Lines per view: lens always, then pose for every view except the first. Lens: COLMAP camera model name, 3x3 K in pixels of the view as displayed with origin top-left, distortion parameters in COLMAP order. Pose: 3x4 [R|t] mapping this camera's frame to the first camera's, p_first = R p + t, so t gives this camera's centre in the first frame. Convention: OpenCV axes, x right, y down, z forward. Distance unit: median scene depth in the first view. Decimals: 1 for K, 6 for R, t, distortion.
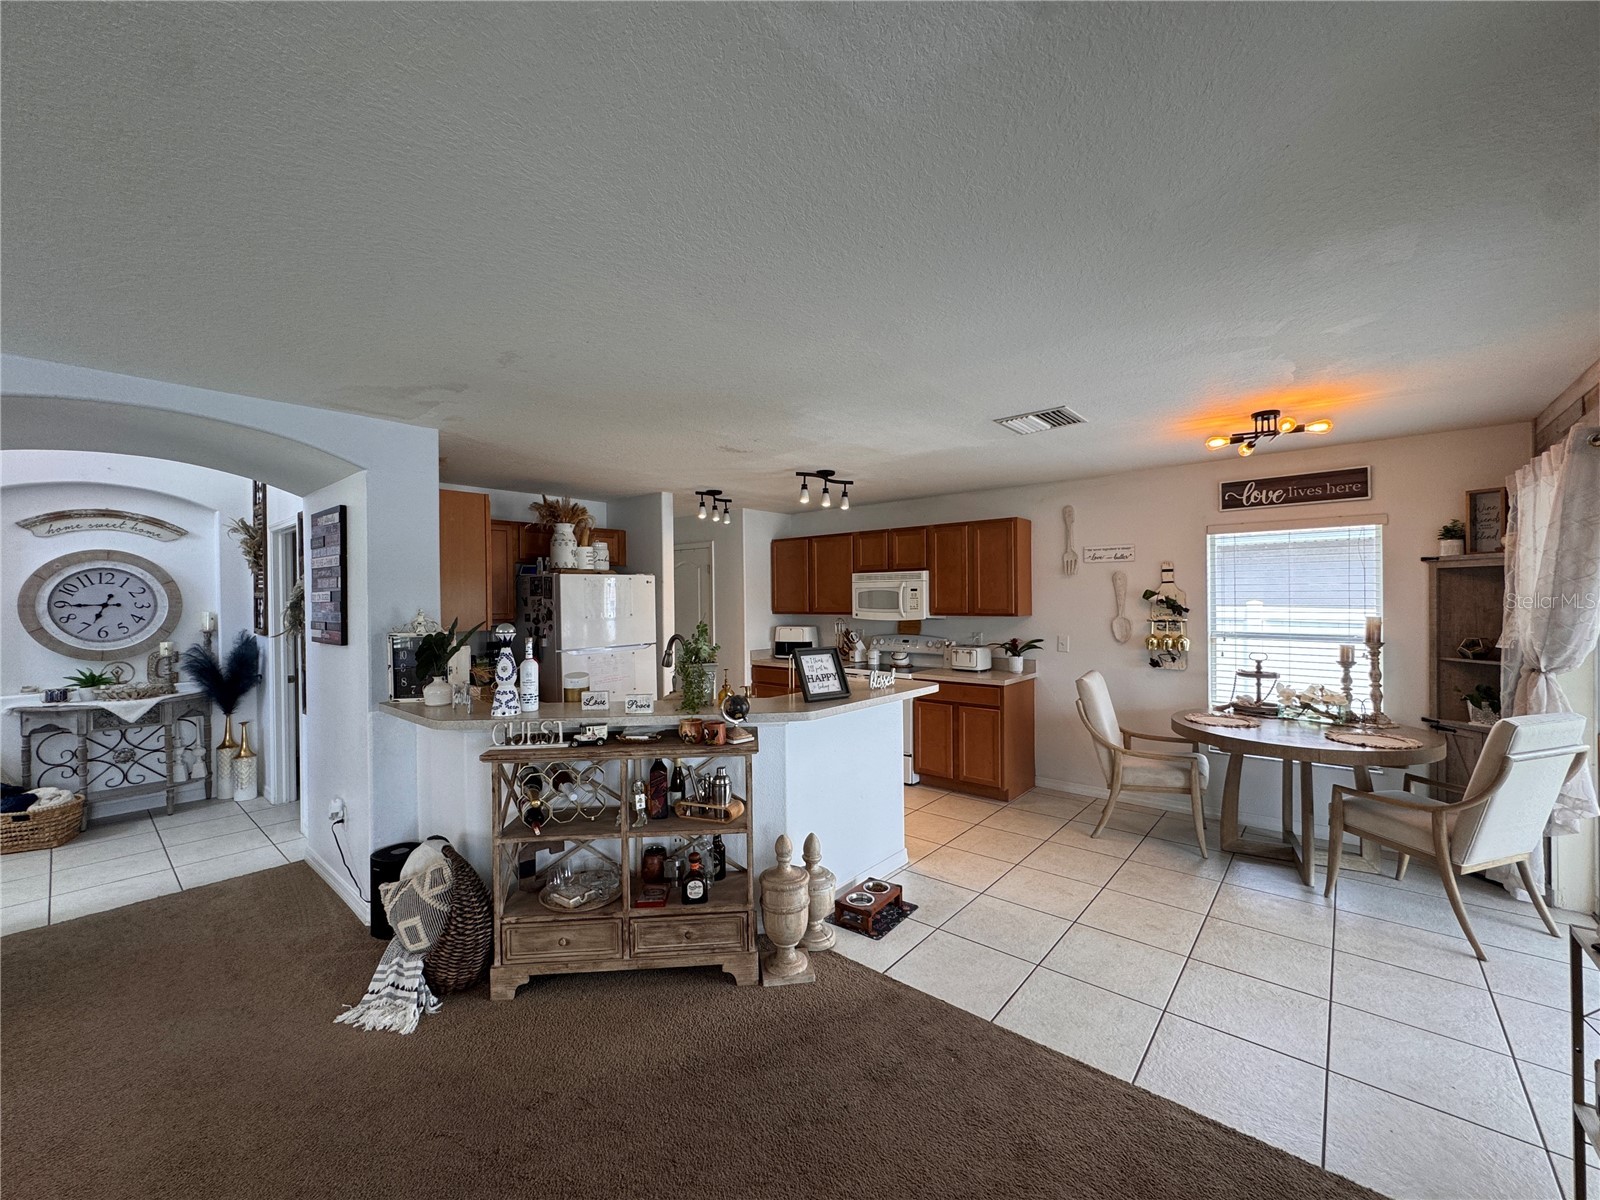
lens RADIAL K [[639.6, 0, 799.3], [0, 639.6, 599.1], [0, 0, 1]] dist [-0.003441, -0.000264]
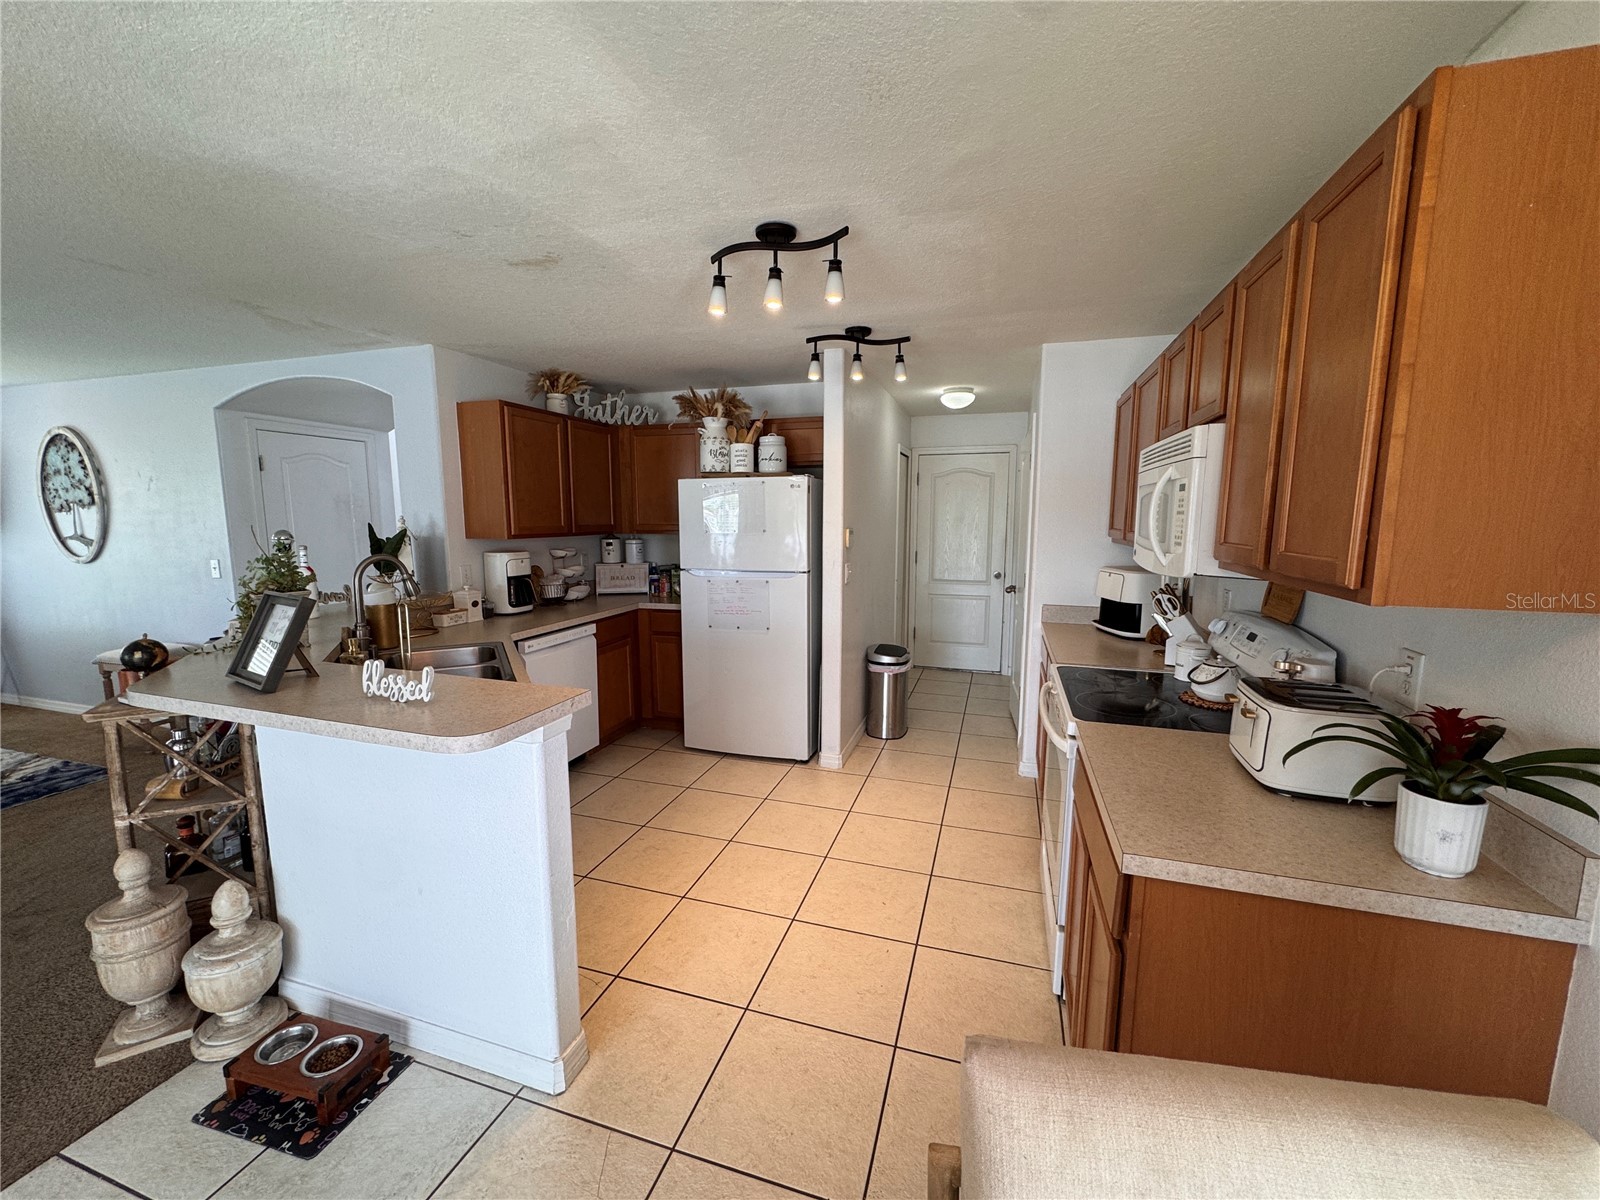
lens RADIAL K [[639.6, 0, 805.0], [0, 639.6, 600.2], [0, 0, 1]] dist [-0.003441, -0.000264]
pose [[0.395990, 0.133753, -0.908461, 0.541858], [-0.008869, 0.989846, 0.141869, -0.002339], [0.918212, -0.048122, 0.393155, 0.895556]]
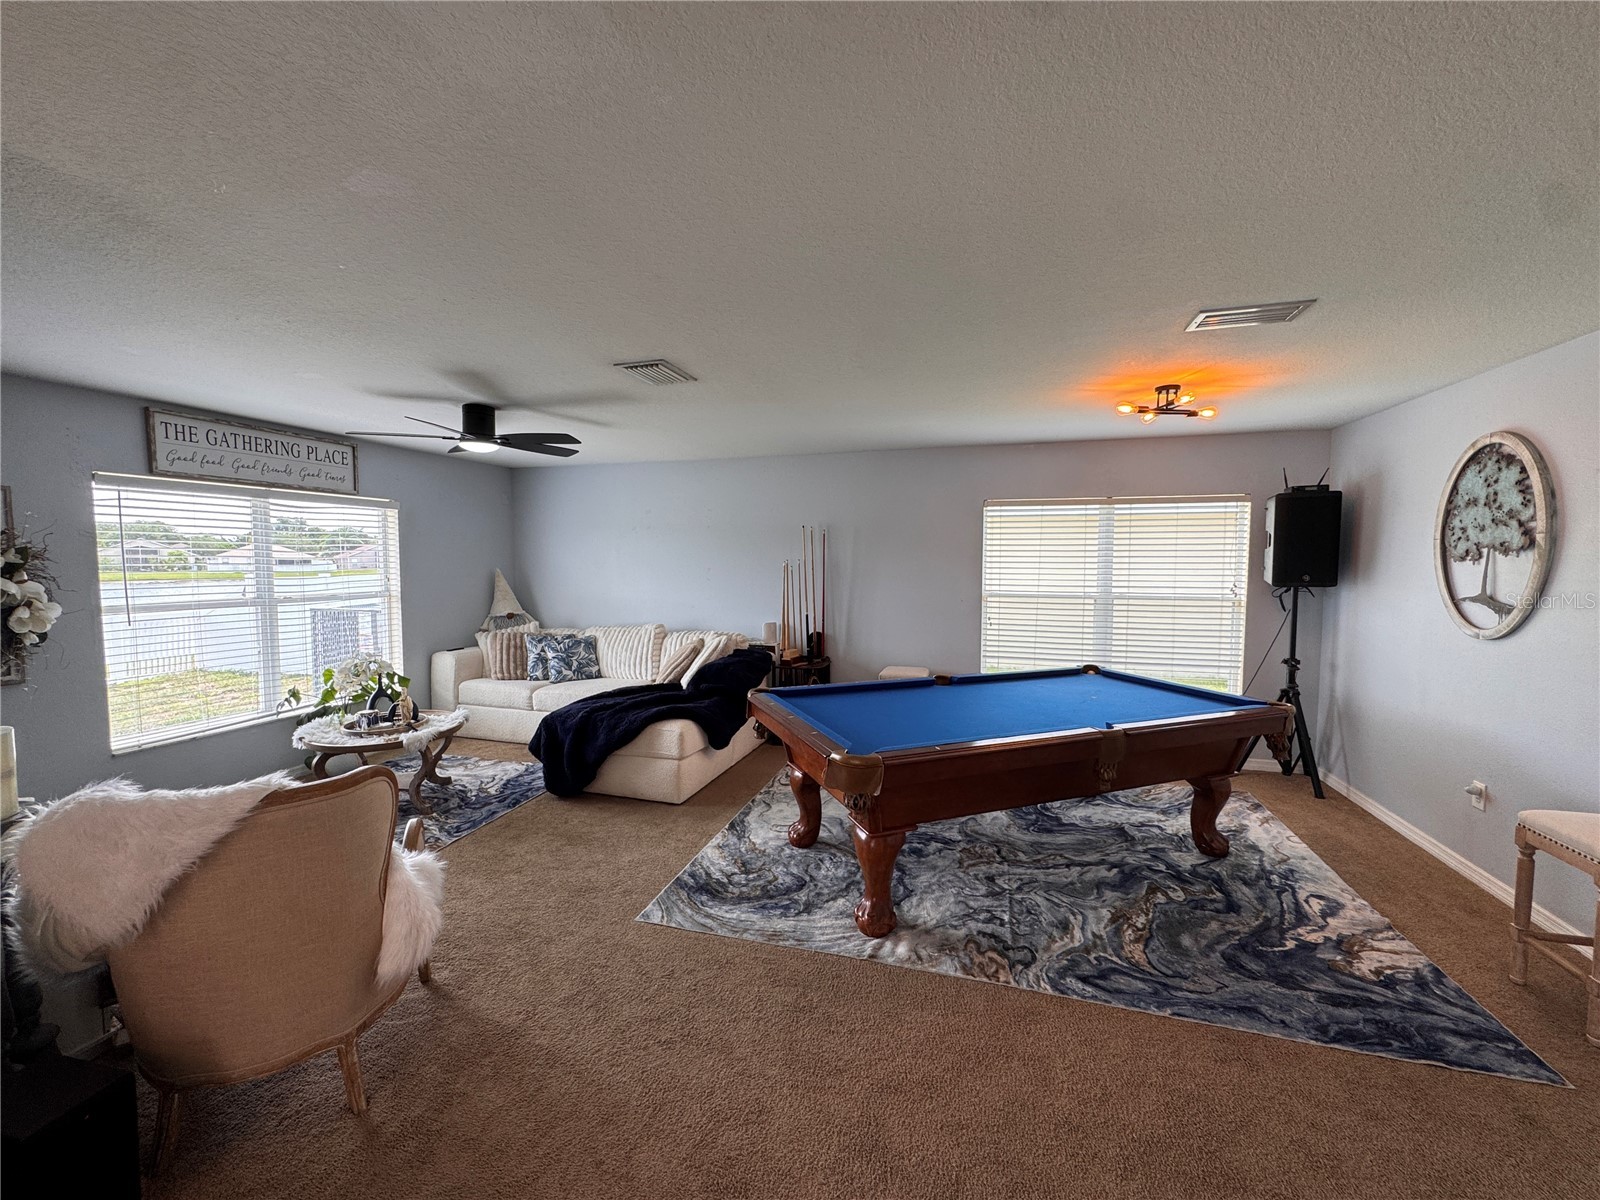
lens RADIAL K [[639.6, 0, 803.2], [0, 639.6, 597.2], [0, 0, 1]] dist [-0.003441, -0.000264]
pose [[-0.912592, 0.034185, -0.407439, 0.039574], [0.008045, 0.997807, 0.065699, 0.001220], [0.408792, 0.056679, -0.910866, 0.528188]]
